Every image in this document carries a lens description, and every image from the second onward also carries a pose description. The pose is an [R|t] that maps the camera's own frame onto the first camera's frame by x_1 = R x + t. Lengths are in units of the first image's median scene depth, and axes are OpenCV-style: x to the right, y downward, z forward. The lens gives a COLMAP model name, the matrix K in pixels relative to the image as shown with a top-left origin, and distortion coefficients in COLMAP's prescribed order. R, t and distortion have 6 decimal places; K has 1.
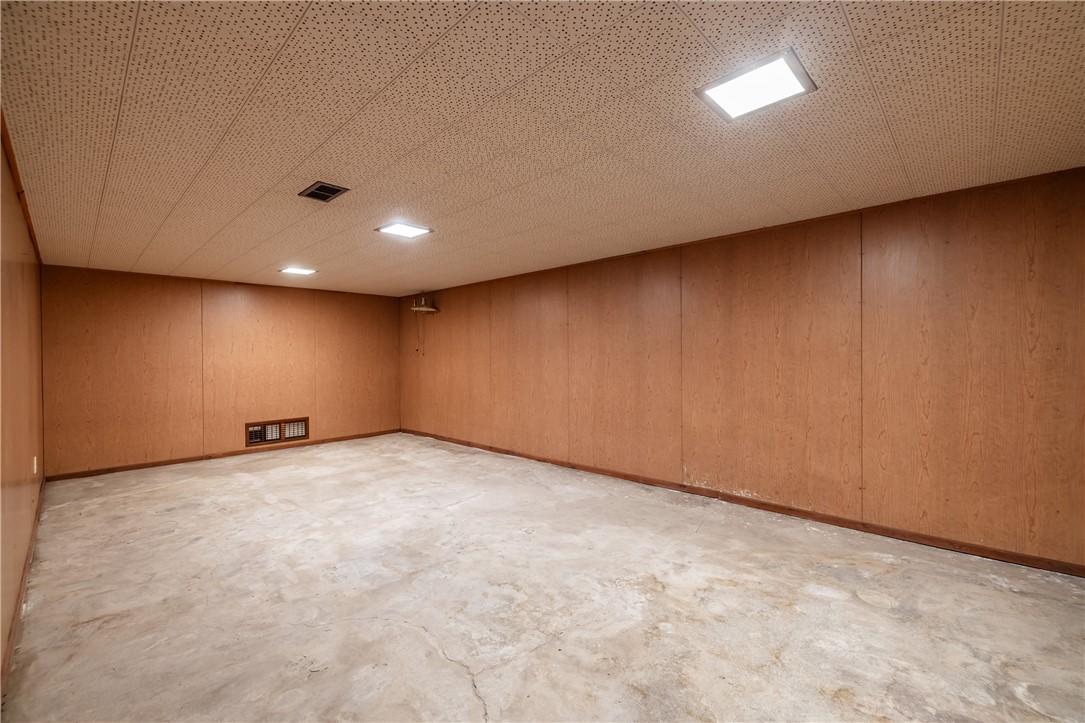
lens RADIAL K [[454.0, 0, 538.5], [0, 454.0, 359.3], [0, 0, 1]] dist [0.001788, 0.000011]
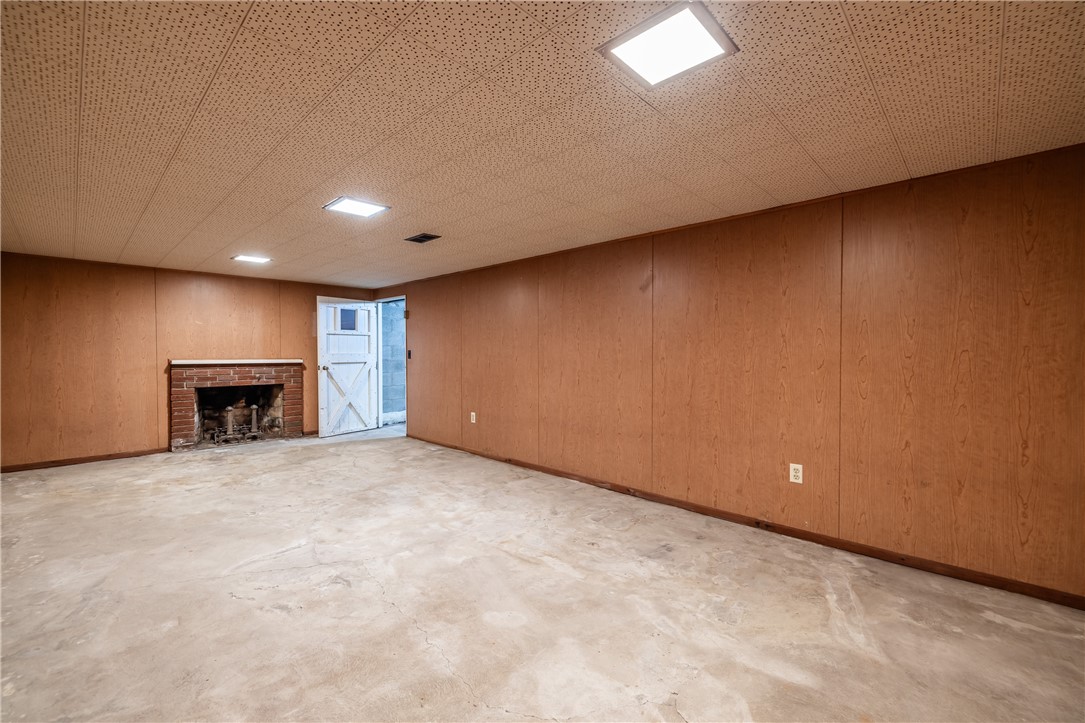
lens RADIAL K [[454.0, 0, 538.5], [0, 454.0, 359.3], [0, 0, 1]] dist [0.001788, 0.000011]
pose [[-0.999953, 0.009541, 0.001648, -0.711476], [0.009577, 0.999676, 0.023588, -0.005888], [-0.001423, 0.023602, -0.999720, 2.081467]]
